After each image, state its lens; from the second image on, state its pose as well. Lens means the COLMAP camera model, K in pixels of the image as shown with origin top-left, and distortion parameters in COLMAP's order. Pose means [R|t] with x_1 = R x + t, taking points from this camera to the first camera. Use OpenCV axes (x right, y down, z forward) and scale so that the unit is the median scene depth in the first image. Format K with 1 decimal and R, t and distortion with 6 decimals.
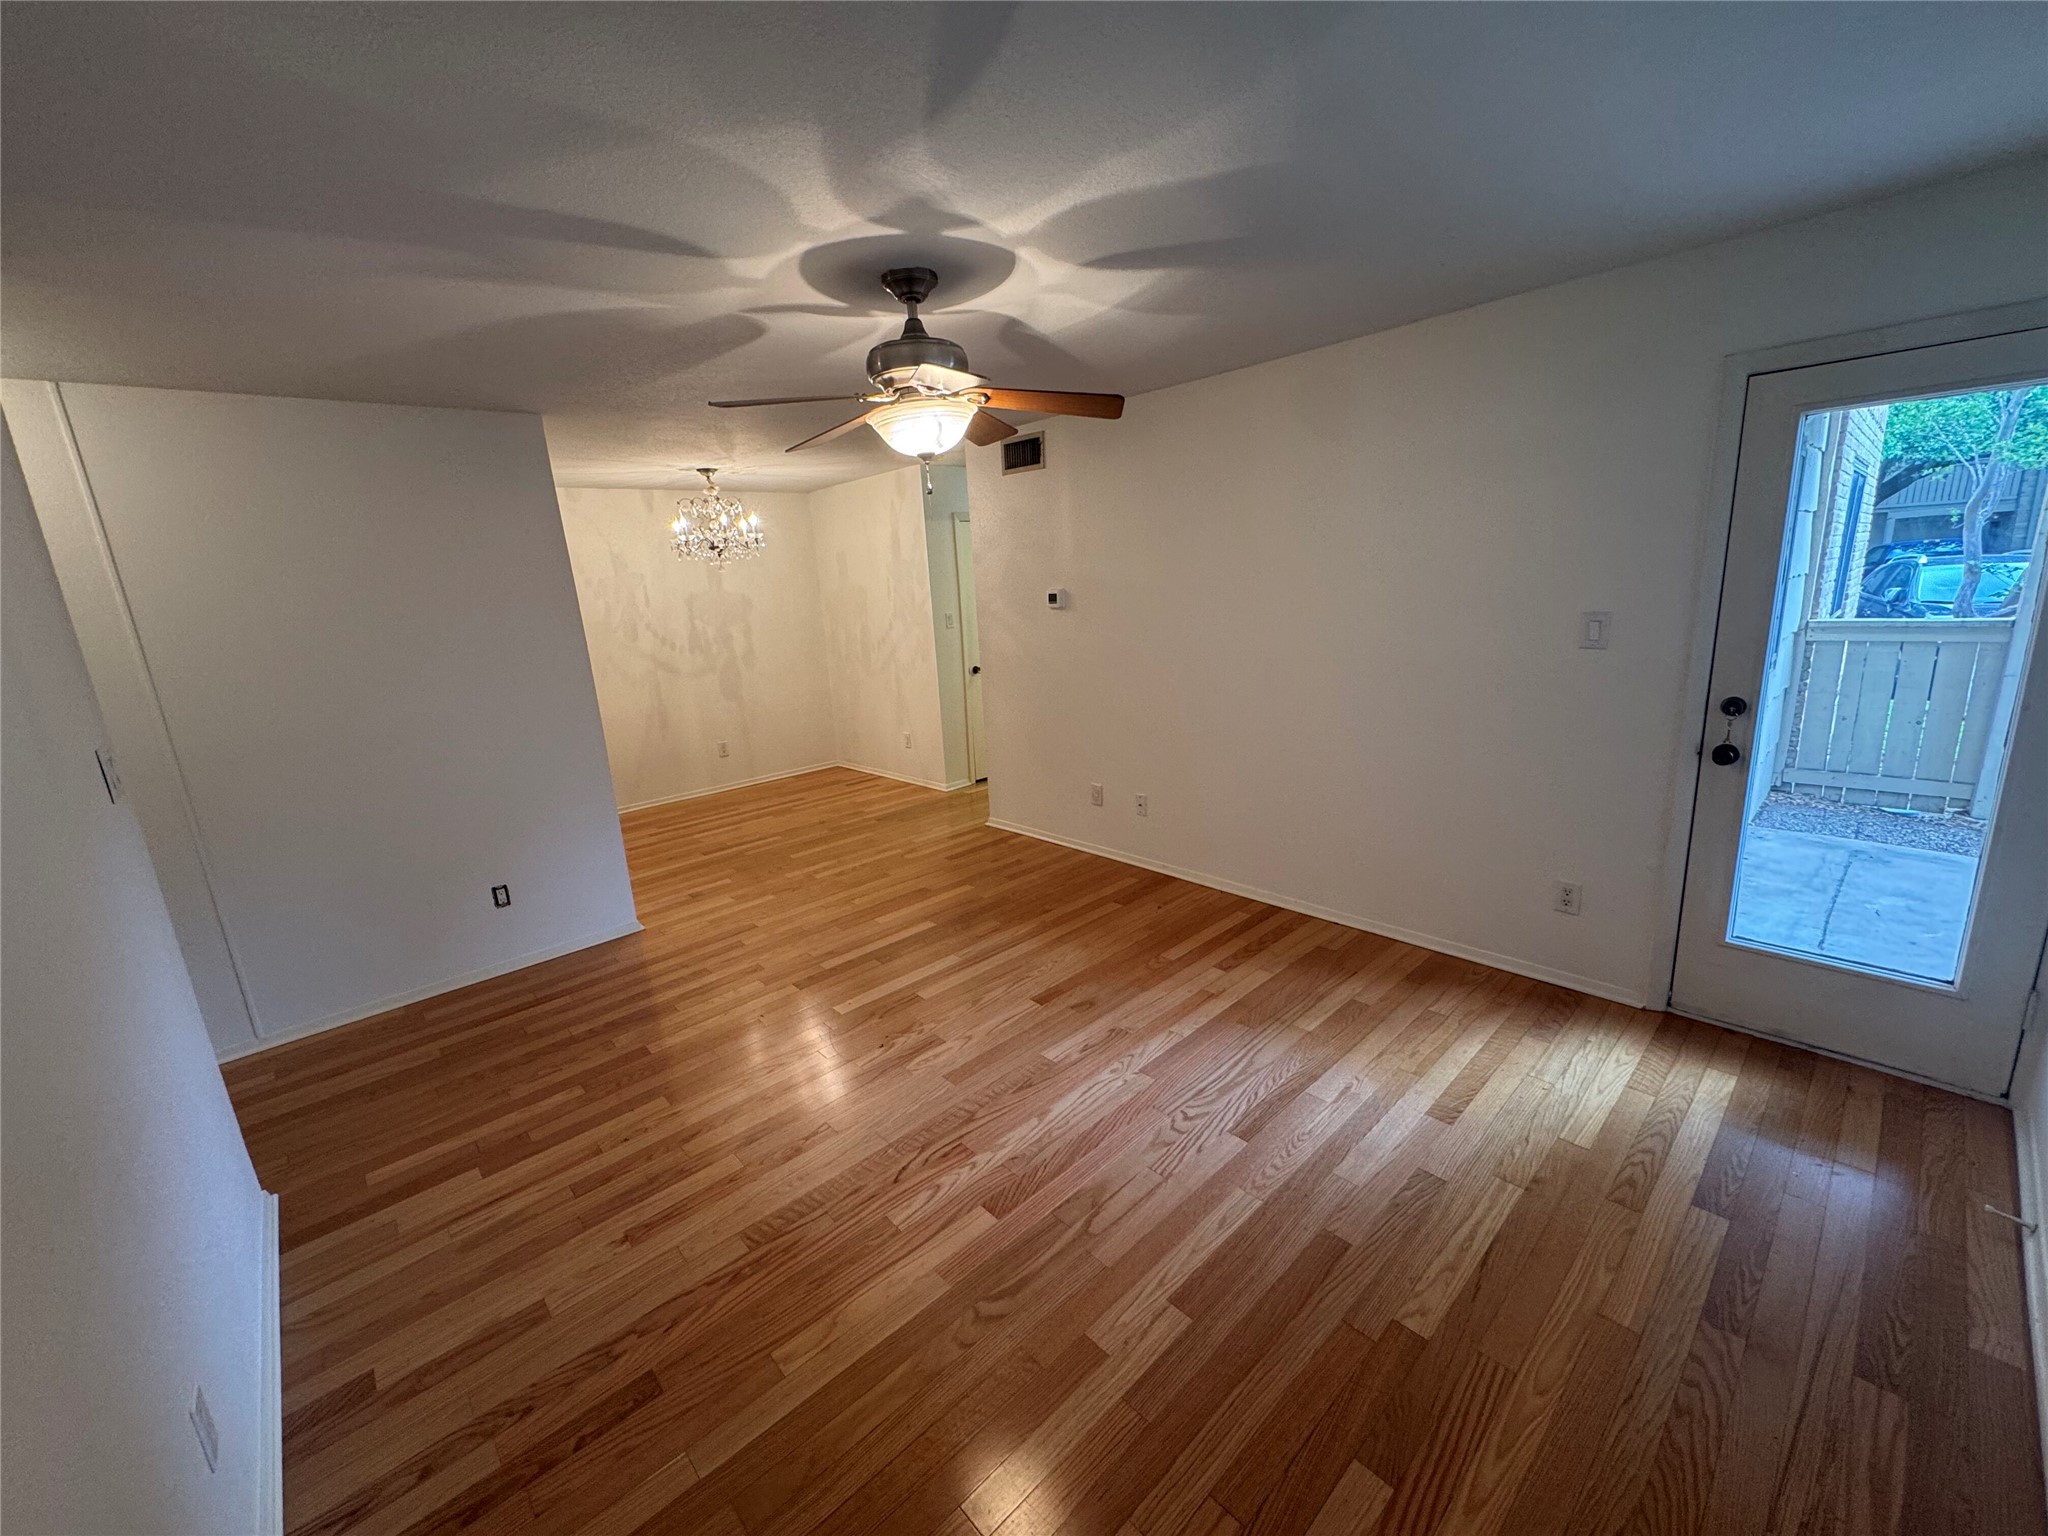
lens RADIAL K [[815.5, 0, 1024.4], [0, 815.5, 769.1], [0, 0, 1]] dist [0.000413, -0.000141]
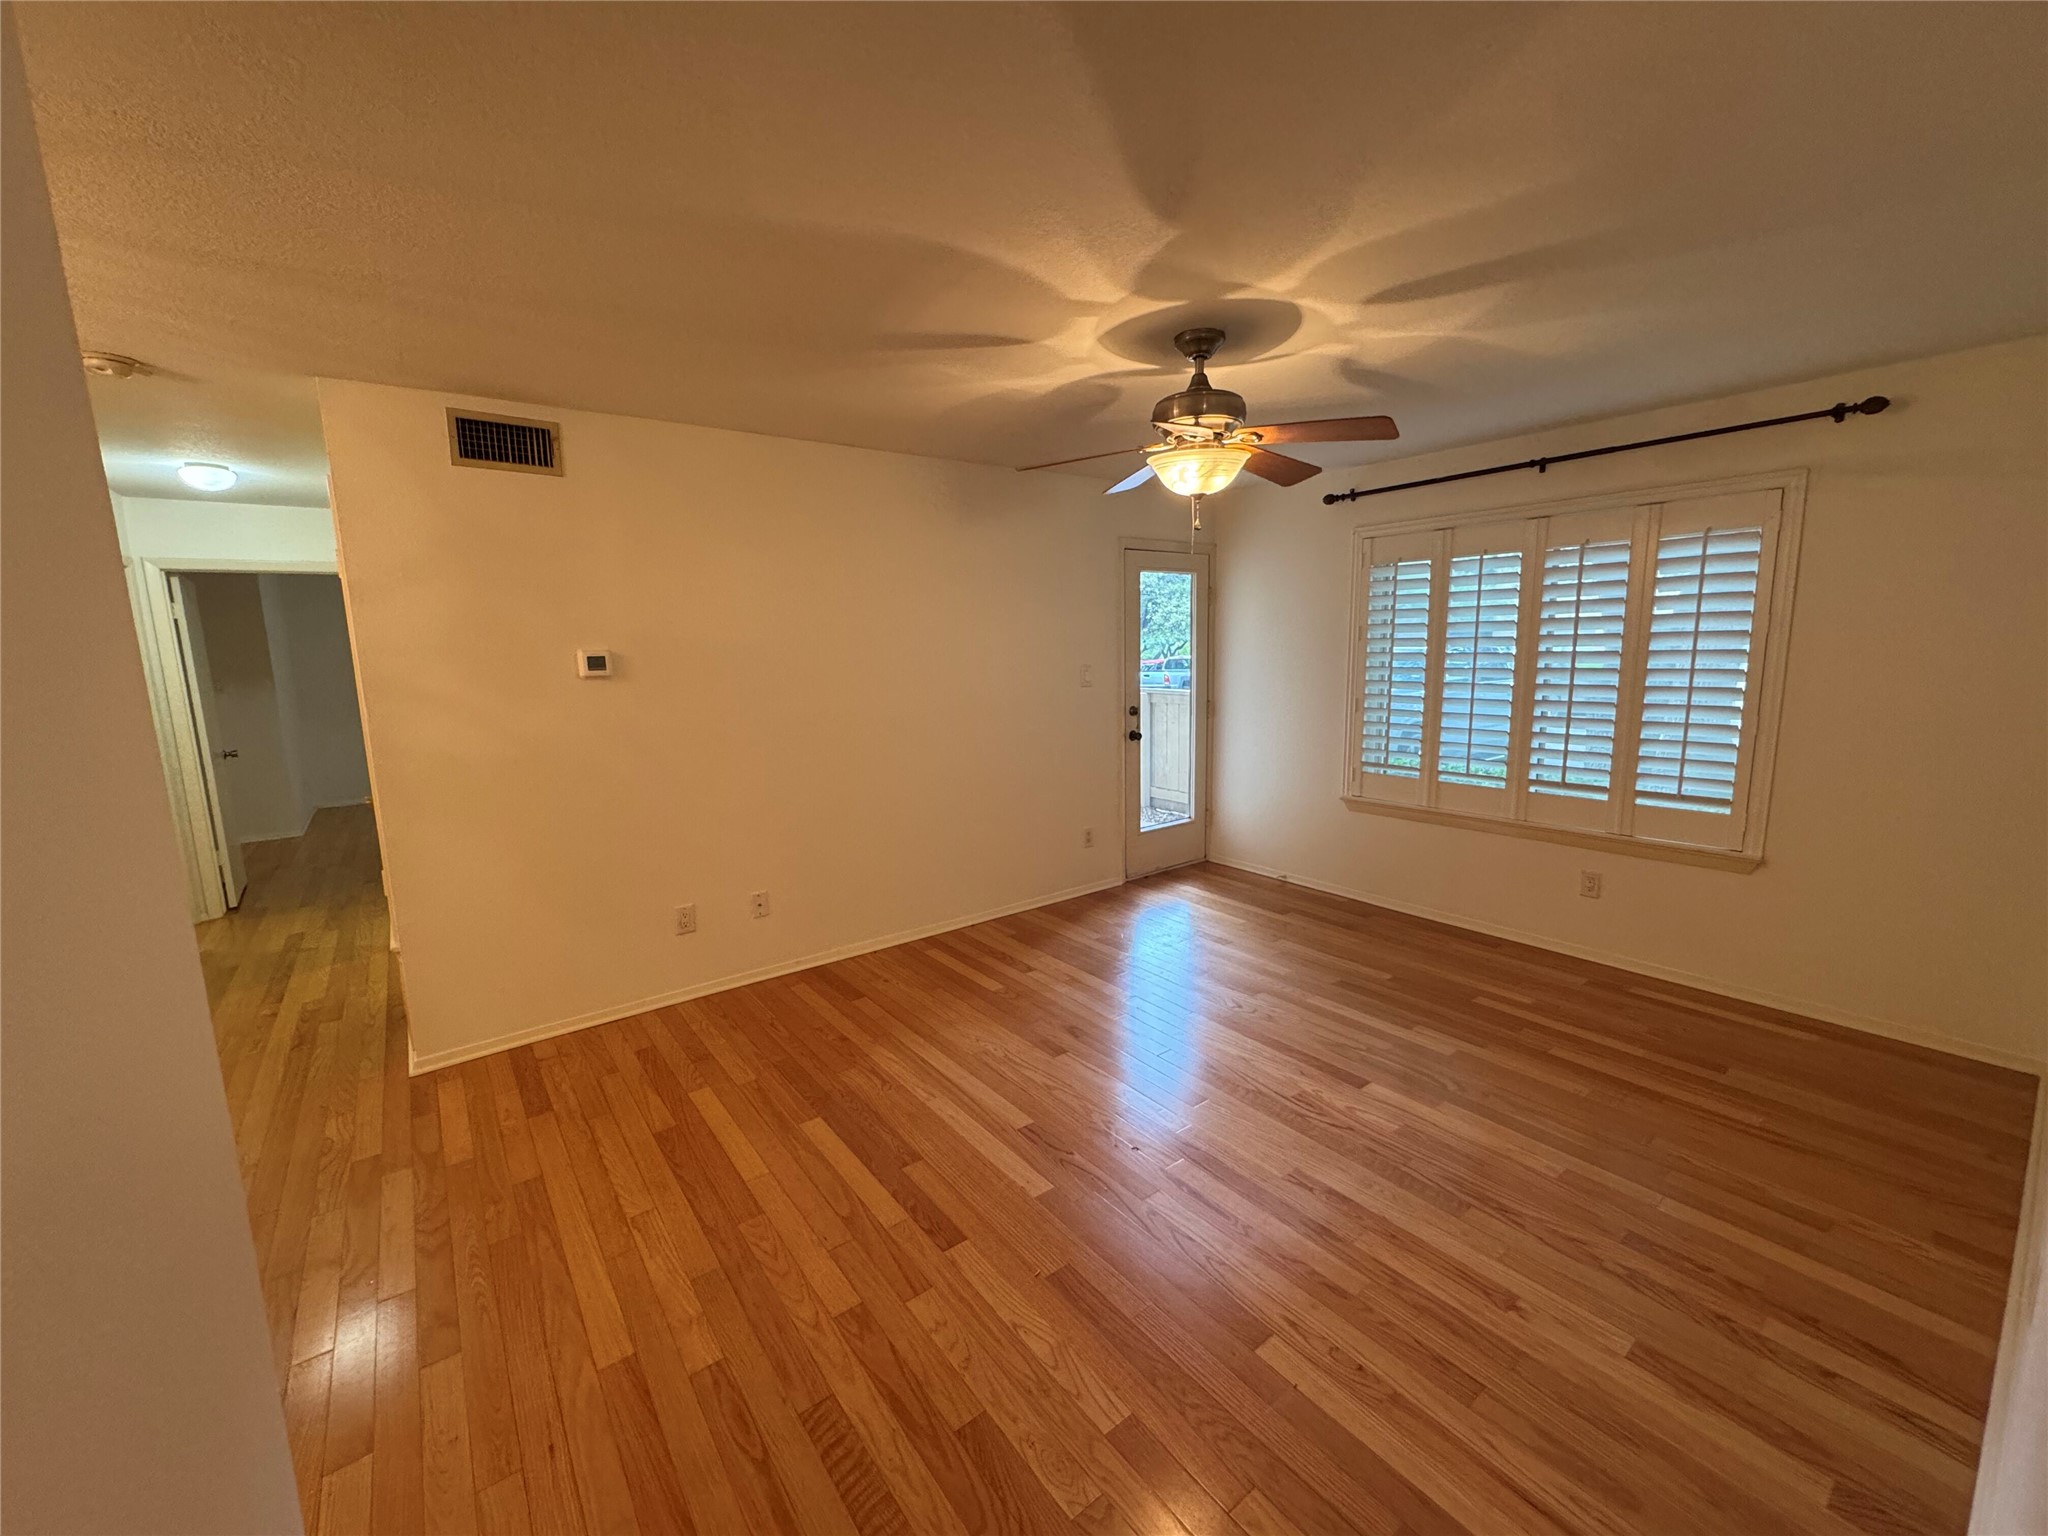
lens RADIAL K [[815.5, 0, 1024.4], [0, 815.5, 769.1], [0, 0, 1]] dist [0.000413, -0.000141]
pose [[0.094660, -0.097761, 0.990698, -1.159677], [0.245657, 0.966685, 0.071919, -0.151660], [-0.964724, 0.236564, 0.115522, 1.088543]]
